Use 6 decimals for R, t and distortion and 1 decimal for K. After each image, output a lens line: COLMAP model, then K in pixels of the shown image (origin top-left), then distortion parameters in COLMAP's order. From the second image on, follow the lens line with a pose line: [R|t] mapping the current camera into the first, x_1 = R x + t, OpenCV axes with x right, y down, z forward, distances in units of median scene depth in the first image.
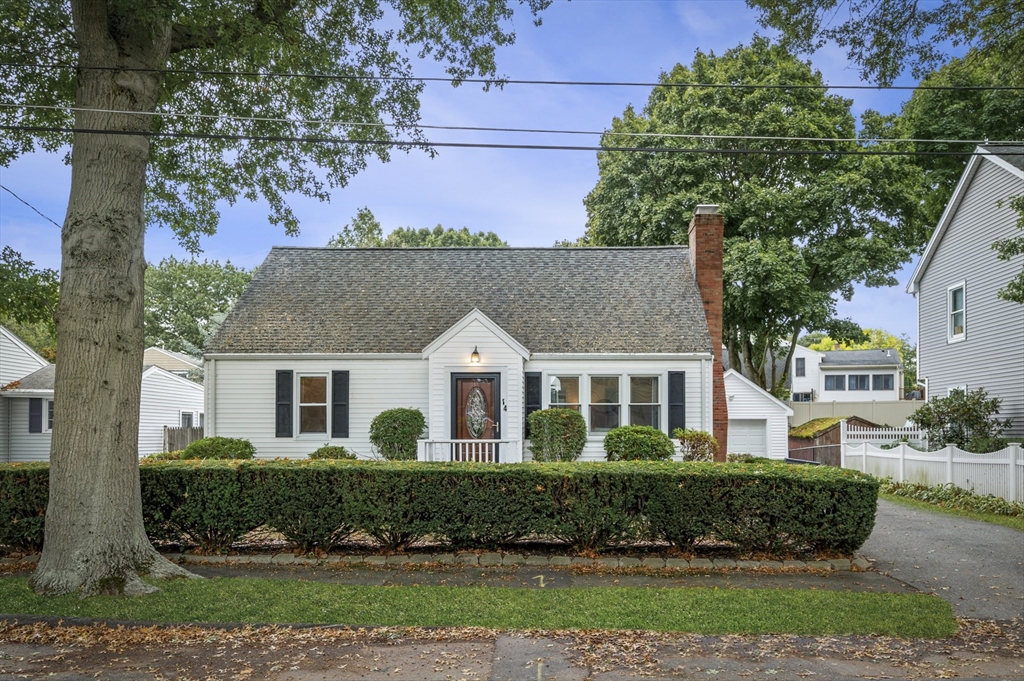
lens RADIAL K [[832.5, 0, 548.9], [0, 832.5, 417.5], [0, 0, 1]] dist [-0.000820, 0.000725]
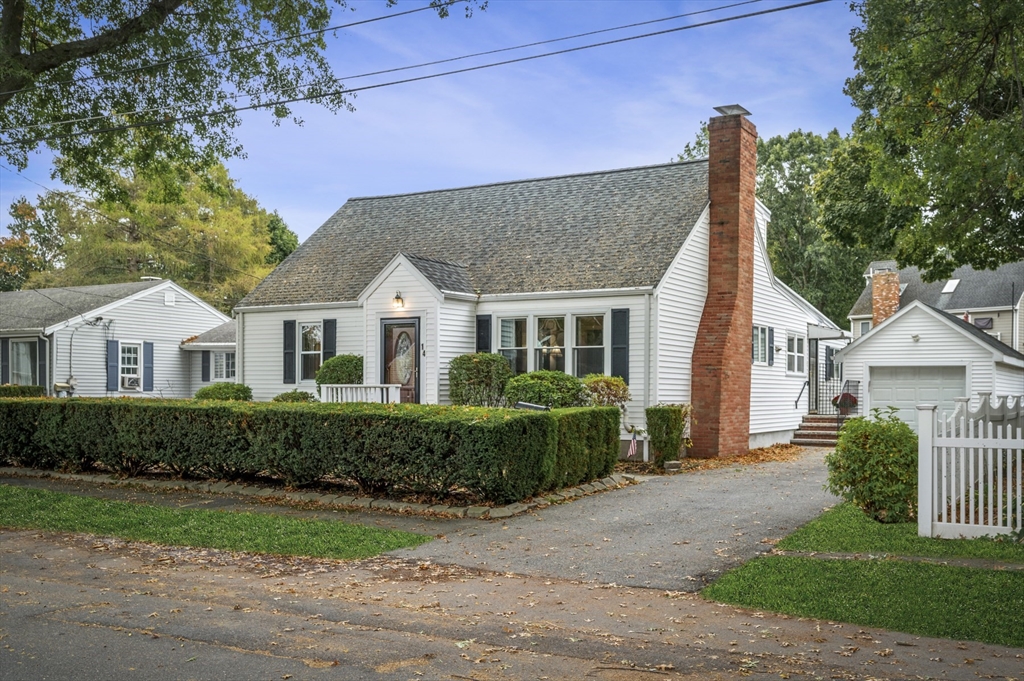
lens RADIAL K [[1032.6, 0, 515.1], [0, 1032.6, 392.7], [0, 0, 1]] dist [-0.018658, -0.012409]
pose [[0.857244, 0.007176, -0.514860, 0.613726], [0.002740, 0.999825, 0.018496, 0.011978], [0.514903, -0.017267, 0.857075, 0.014357]]
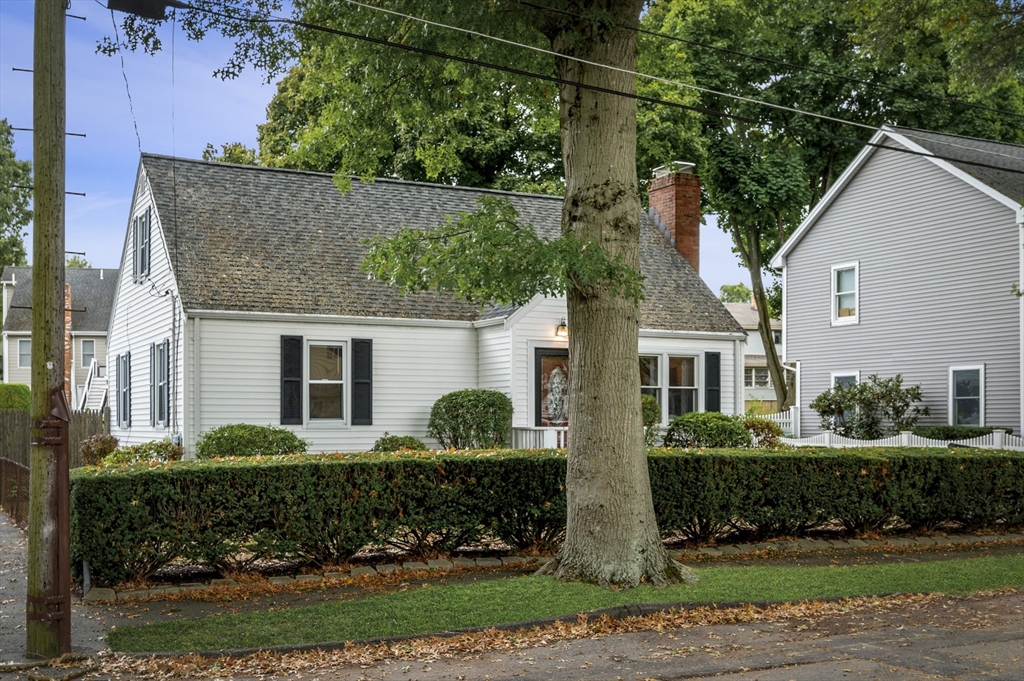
lens RADIAL K [[1245.1, 0, 512.7], [0, 1245.1, 411.9], [0, 0, 1]] dist [0.002507, -0.006660]
pose [[0.879514, 0.005257, 0.475844, -0.681848], [-0.009933, 0.999924, 0.007313, 0.001869], [-0.475769, -0.011158, 0.879499, -0.090560]]
